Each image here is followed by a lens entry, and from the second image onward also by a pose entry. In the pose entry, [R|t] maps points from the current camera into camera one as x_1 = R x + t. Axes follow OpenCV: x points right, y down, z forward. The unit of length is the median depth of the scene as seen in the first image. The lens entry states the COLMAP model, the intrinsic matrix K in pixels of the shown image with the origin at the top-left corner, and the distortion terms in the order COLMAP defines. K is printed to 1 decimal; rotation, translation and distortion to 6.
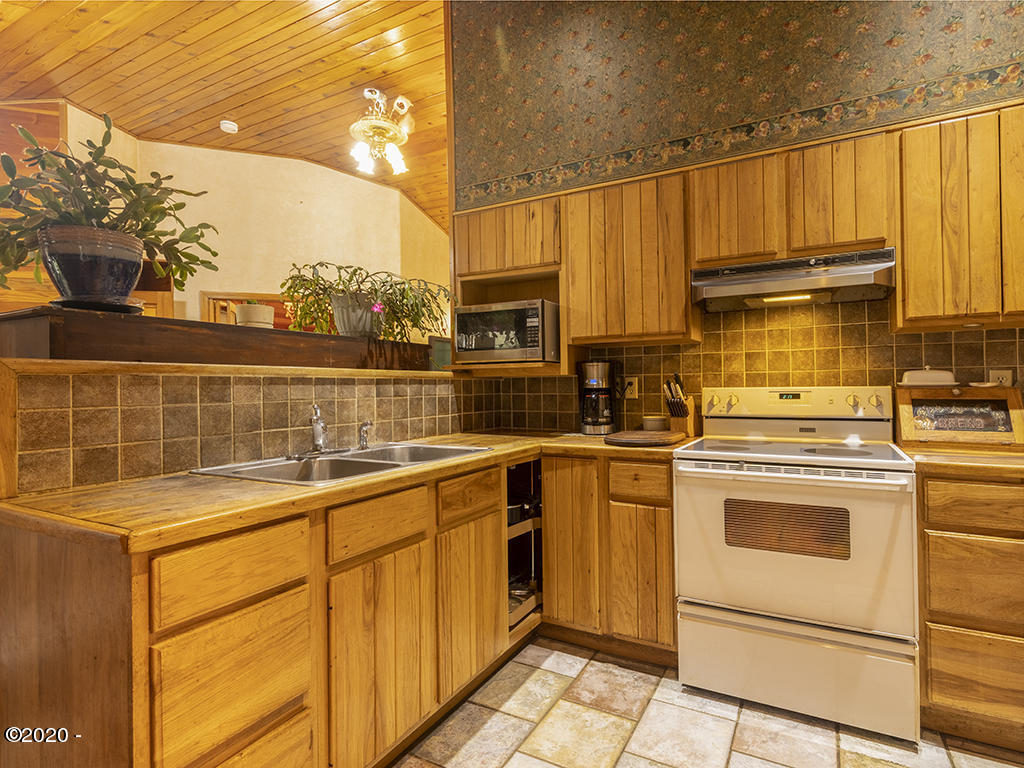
lens RADIAL K [[473.0, 0, 512.0], [0, 473.0, 384.0], [0, 0, 1]] dist [0.000892, 0.000080]
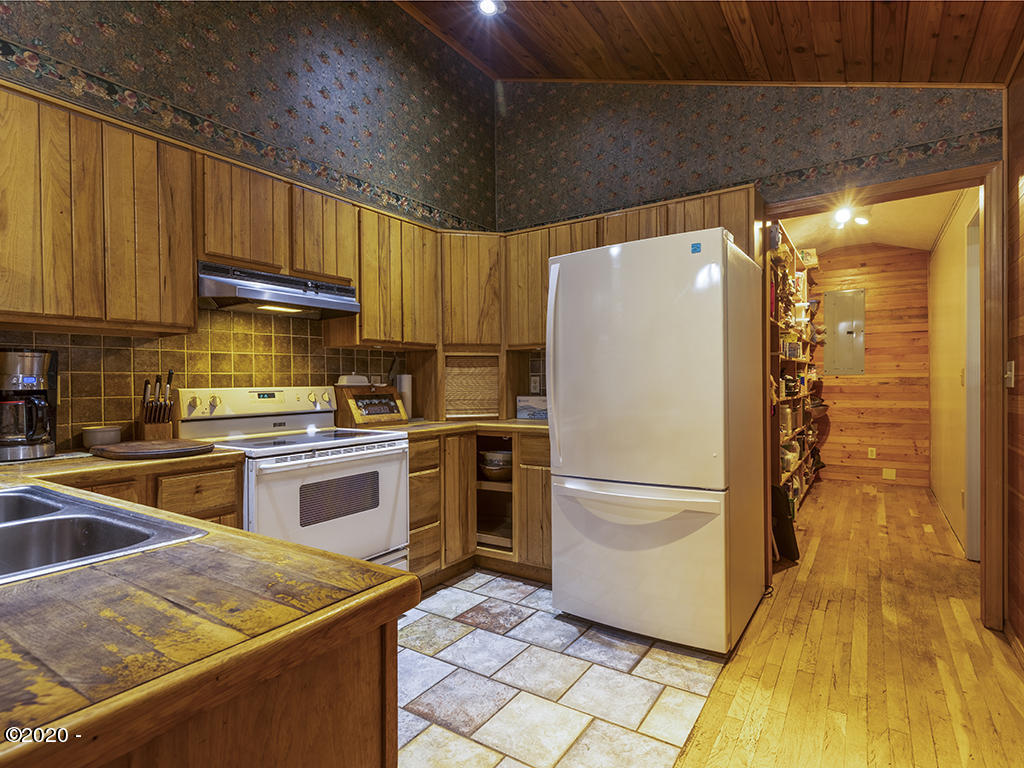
lens RADIAL K [[506.3, 0, 512.0], [0, 506.3, 384.0], [0, 0, 1]] dist [-0.000474, -0.000235]
pose [[0.162721, 0.005952, 0.986654, -0.523548], [0.003308, 0.999973, -0.006578, 0.008925], [-0.986667, 0.004334, 0.162697, 0.251773]]
